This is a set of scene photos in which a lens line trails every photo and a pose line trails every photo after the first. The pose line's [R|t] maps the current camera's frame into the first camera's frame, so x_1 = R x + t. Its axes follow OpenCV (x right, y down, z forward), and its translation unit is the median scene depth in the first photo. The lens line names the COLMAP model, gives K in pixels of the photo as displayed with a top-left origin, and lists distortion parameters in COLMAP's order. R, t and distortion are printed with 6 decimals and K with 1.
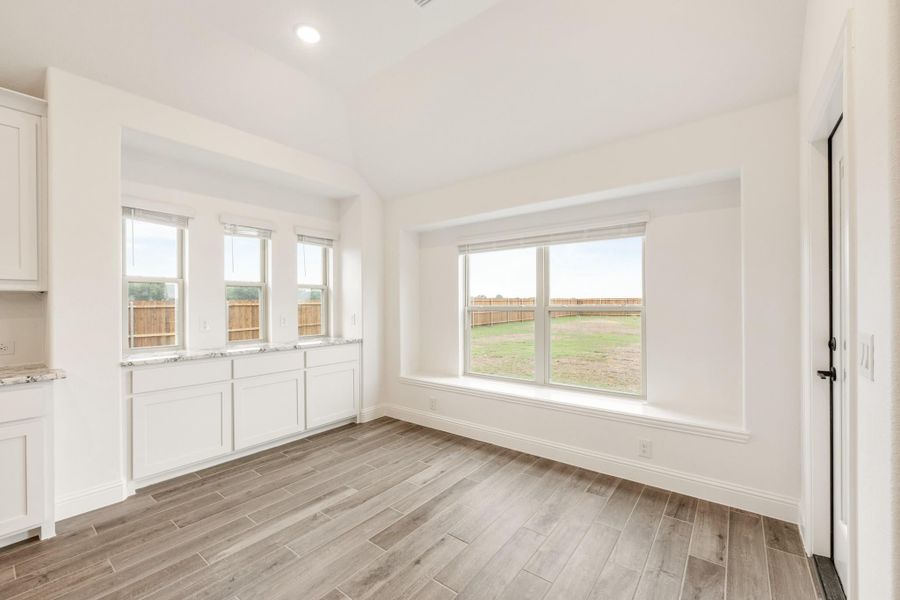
lens RADIAL K [[369.7, 0, 438.1], [0, 369.7, 305.9], [0, 0, 1]] dist [0.002263, -0.000638]
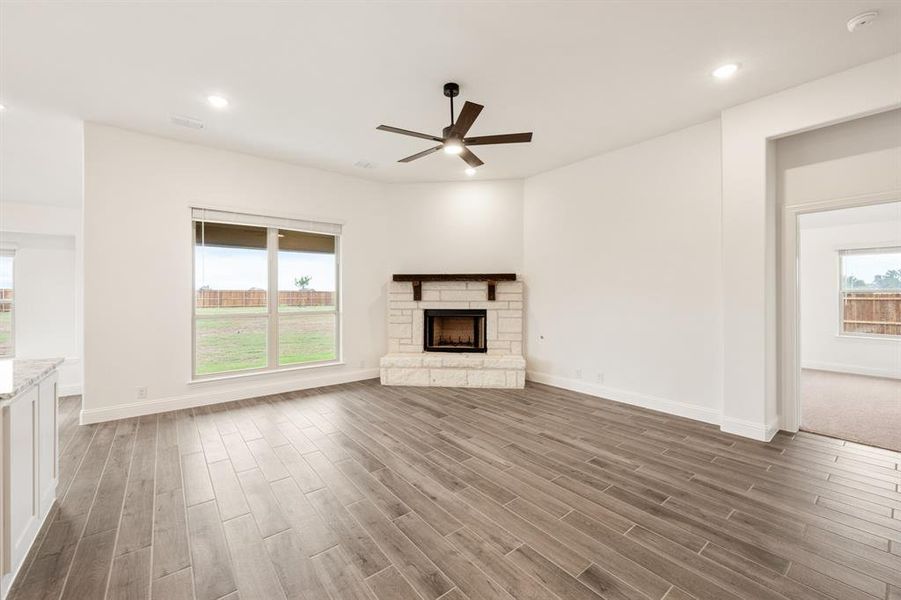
lens RADIAL K [[370.1, 0, 448.2], [0, 370.1, 297.4], [0, 0, 1]] dist [0.002263, -0.000638]
pose [[0.200830, -0.000900, 0.979626, -0.594175], [0.003818, 0.999993, 0.000136, -0.005743], [-0.979619, 0.003713, 0.200832, -1.080068]]
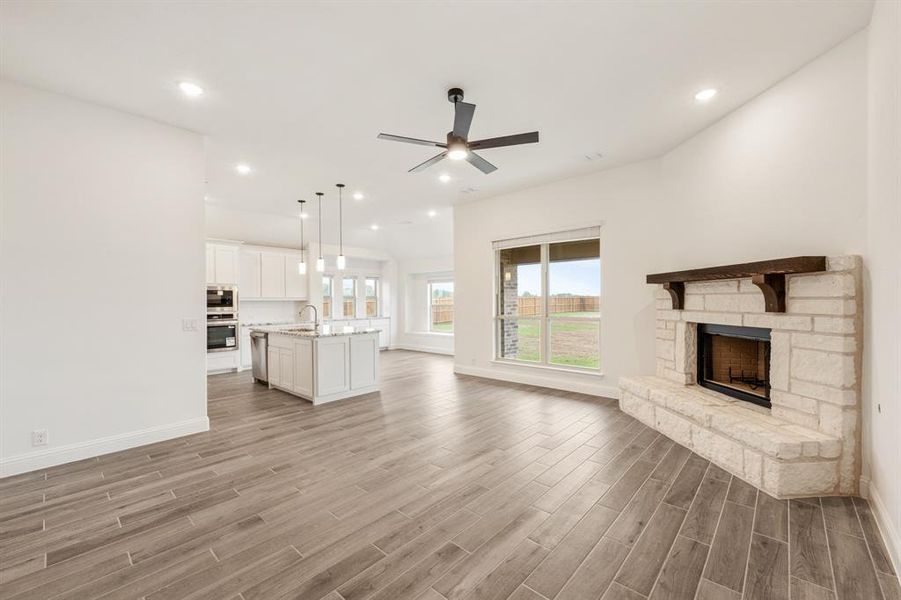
lens RADIAL K [[370.1, 0, 448.0], [0, 370.1, 302.3], [0, 0, 1]] dist [0.002263, -0.000638]
pose [[0.998634, -0.000561, -0.052248, 0.402283], [0.000634, 0.999999, 0.001378, -0.017009], [0.052247, -0.001409, 0.998633, -1.878342]]
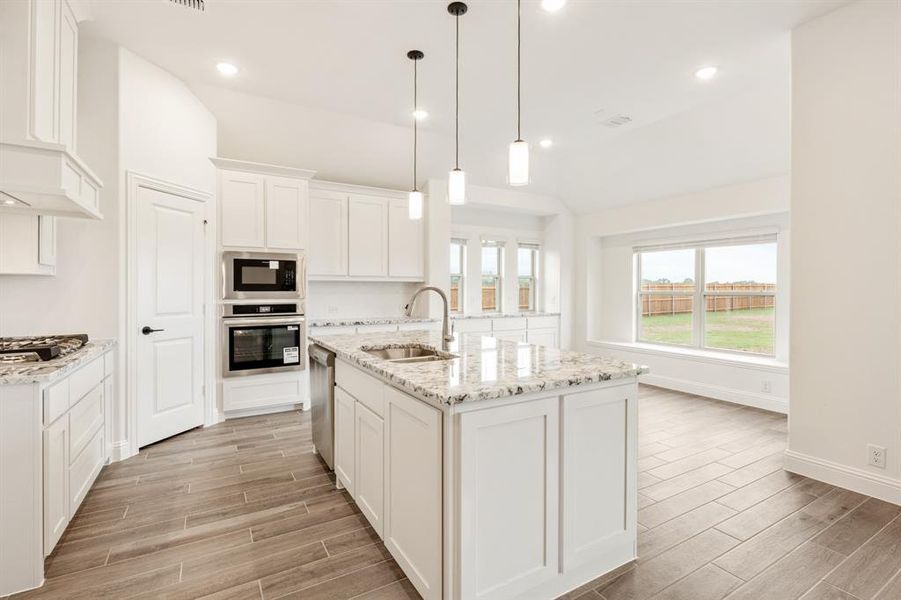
lens RADIAL K [[418.6, 0, 444.8], [0, 418.6, 291.3], [0, 0, 1]] dist [-0.001316, 0.000843]
pose [[0.934284, 0.010012, -0.356389, -0.051558], [-0.009389, 0.999950, 0.003479, 0.003367], [0.356406, 0.000096, 0.934331, -0.858914]]
